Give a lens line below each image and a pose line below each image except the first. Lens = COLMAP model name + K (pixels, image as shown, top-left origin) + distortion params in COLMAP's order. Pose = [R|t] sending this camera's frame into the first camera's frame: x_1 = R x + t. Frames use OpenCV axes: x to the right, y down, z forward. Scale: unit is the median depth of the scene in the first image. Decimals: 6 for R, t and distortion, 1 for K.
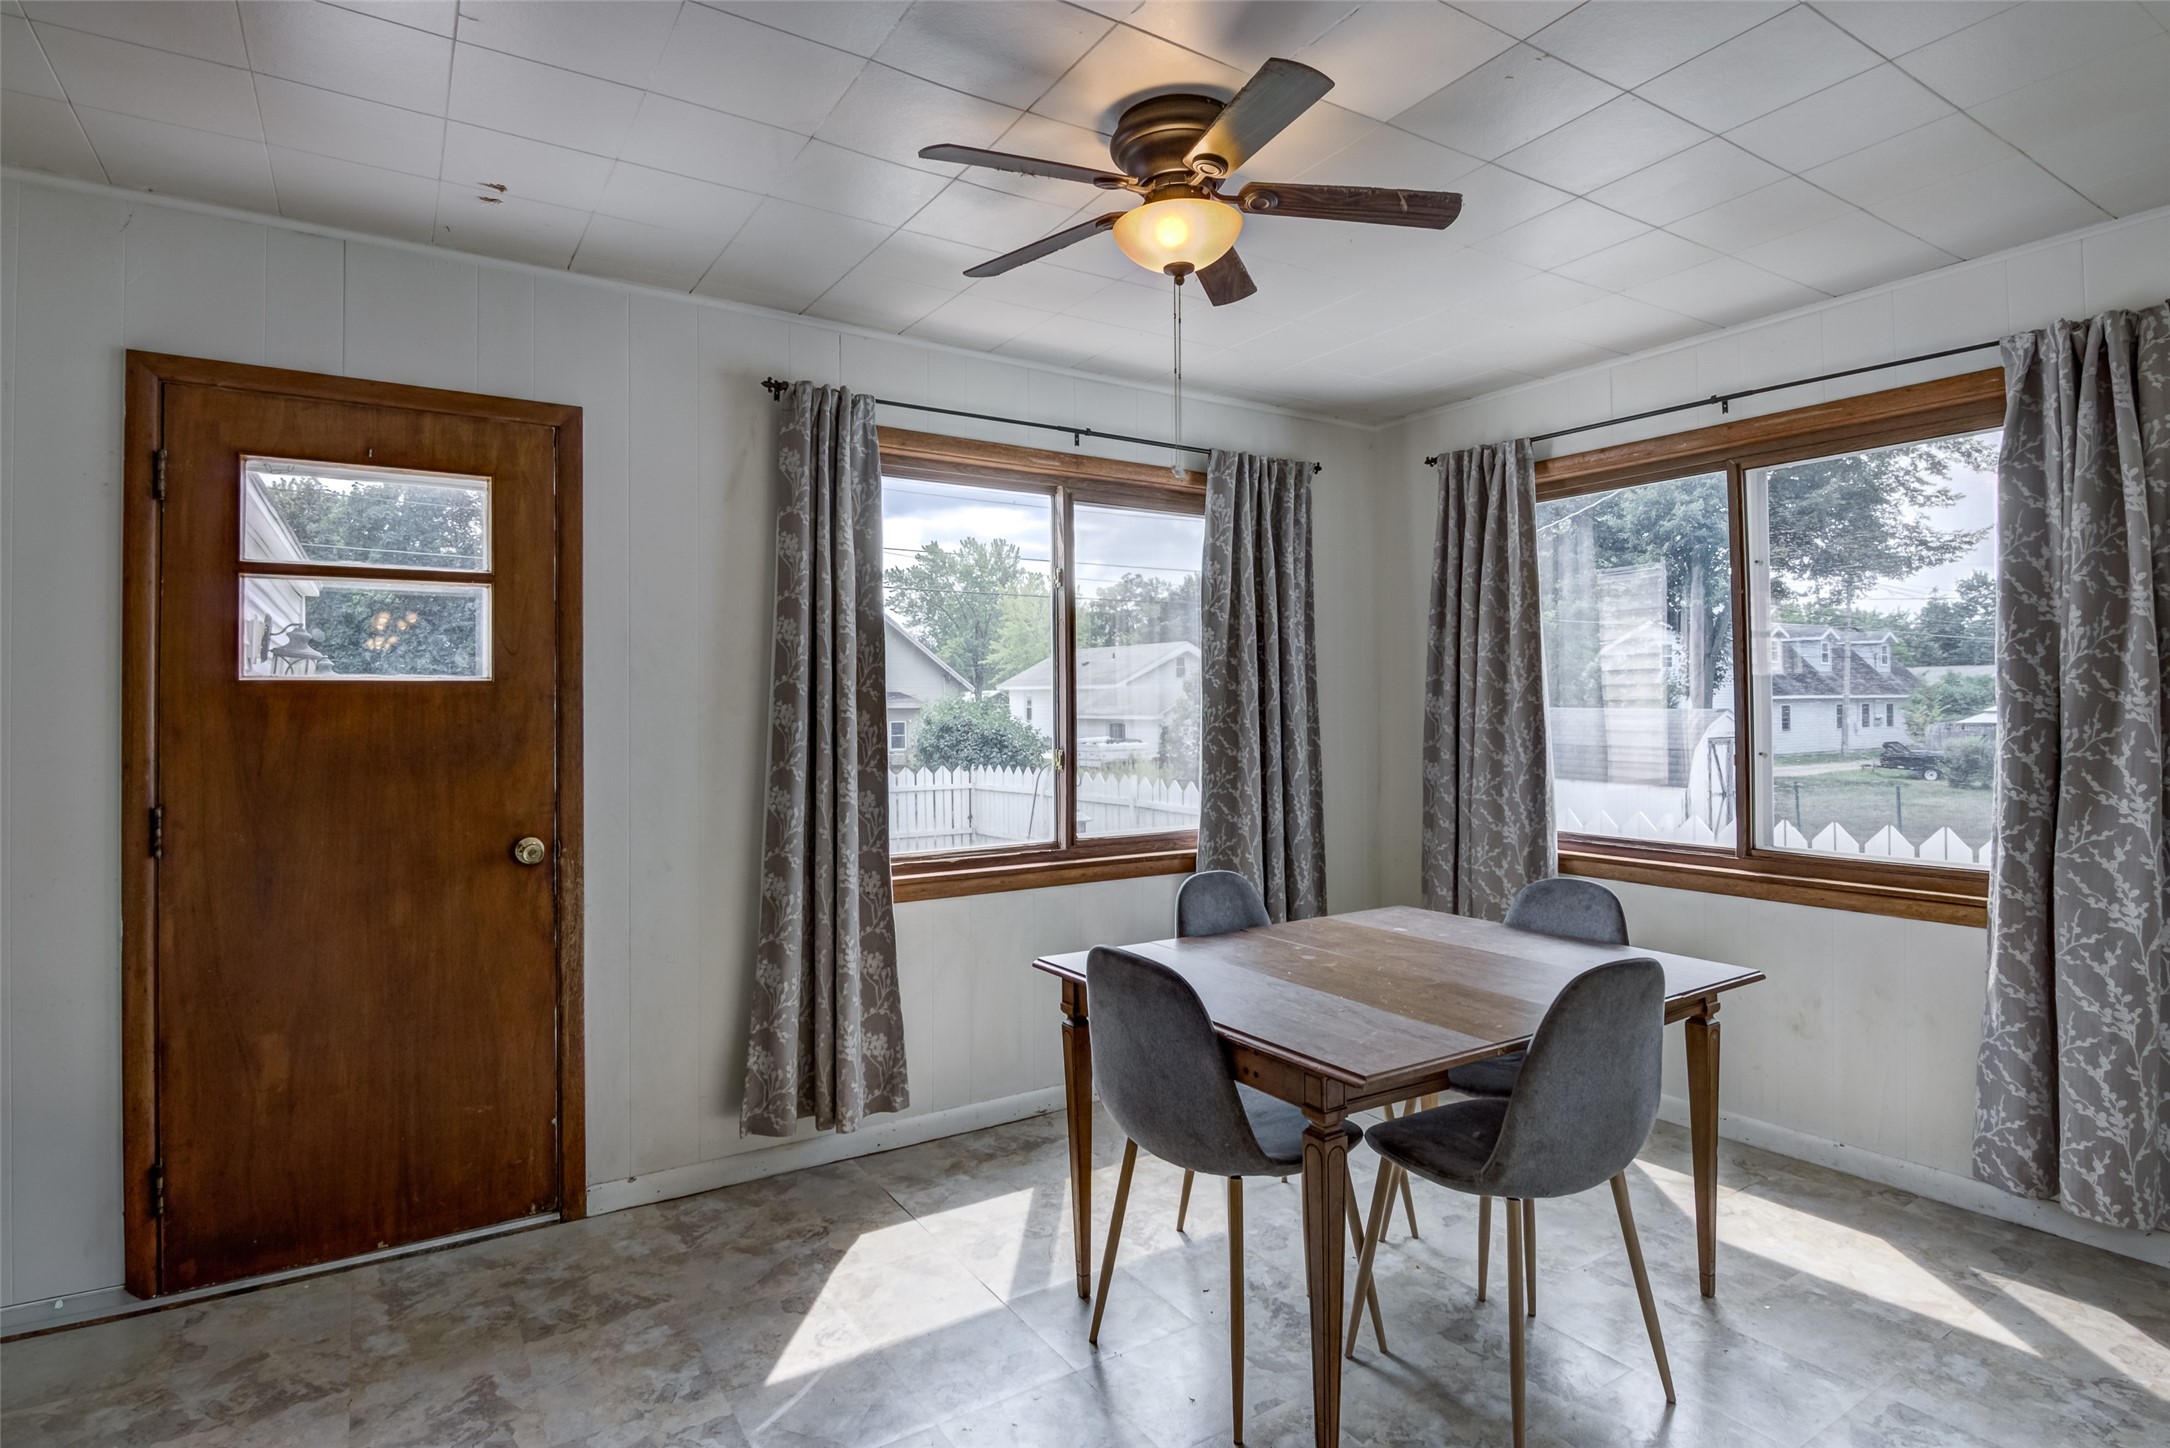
lens RADIAL K [[1129.4, 0, 1085.6], [0, 1129.4, 681.4], [0, 0, 1]] dist [-0.023155, -0.002690]
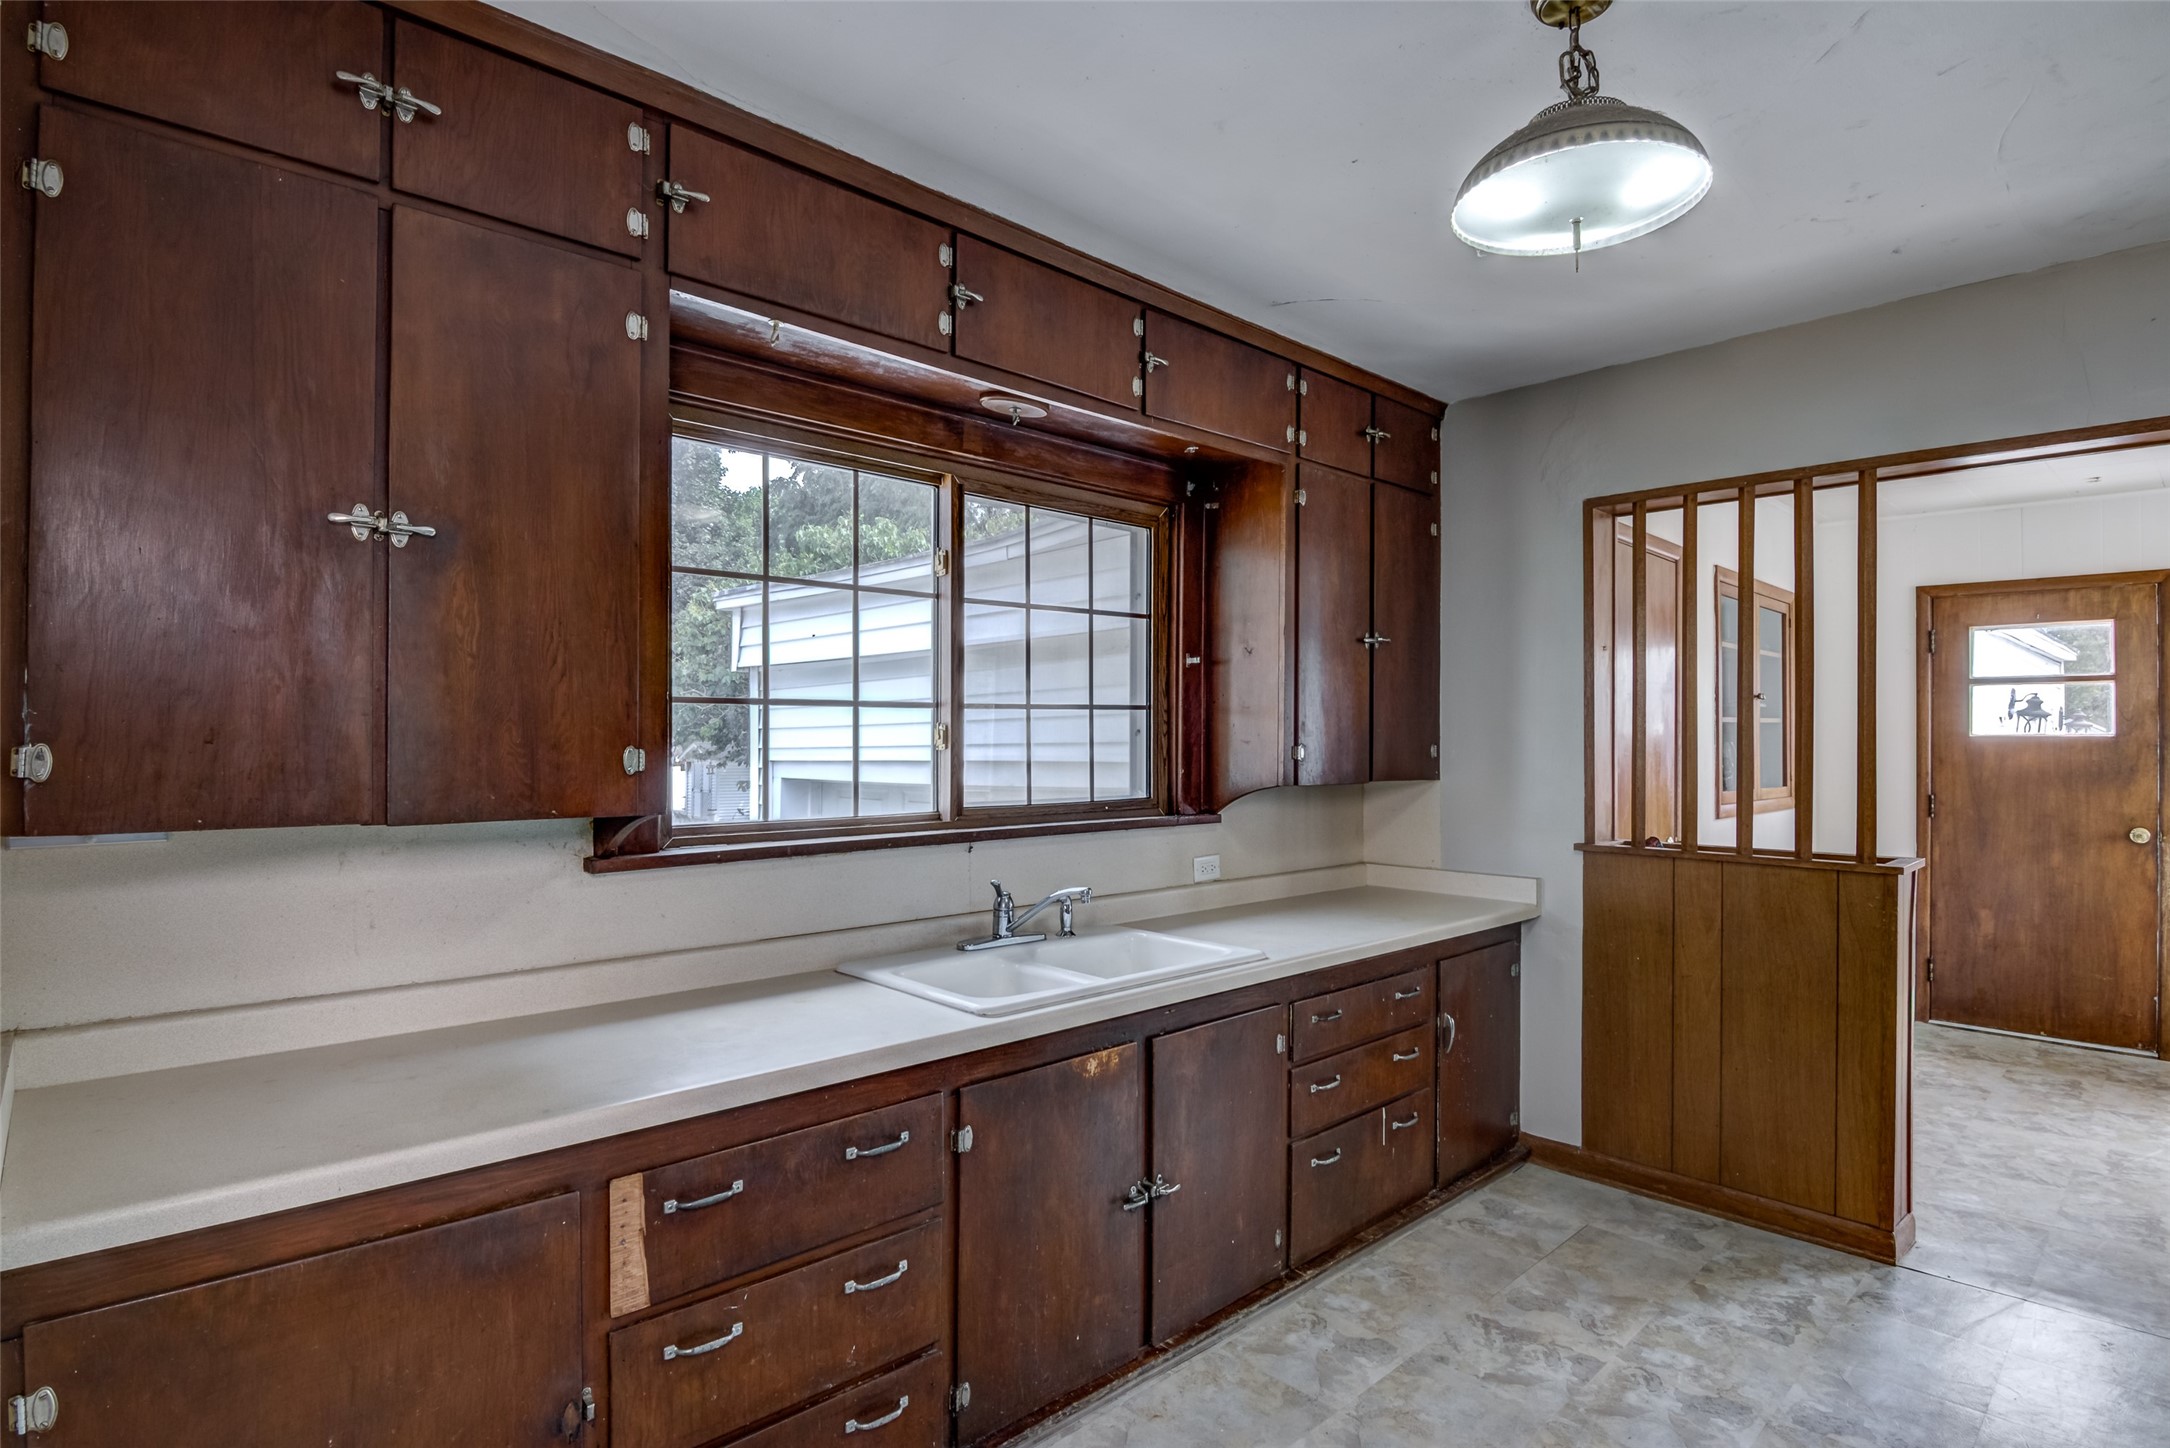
lens RADIAL K [[1129.4, 0, 1085.4], [0, 1129.4, 732.3], [0, 0, 1]] dist [-0.023155, -0.002690]
pose [[0.199981, 0.000347, -0.979800, 0.833481], [0.009700, 0.999950, 0.002334, -0.026171], [0.979752, -0.009971, 0.199968, -0.913626]]
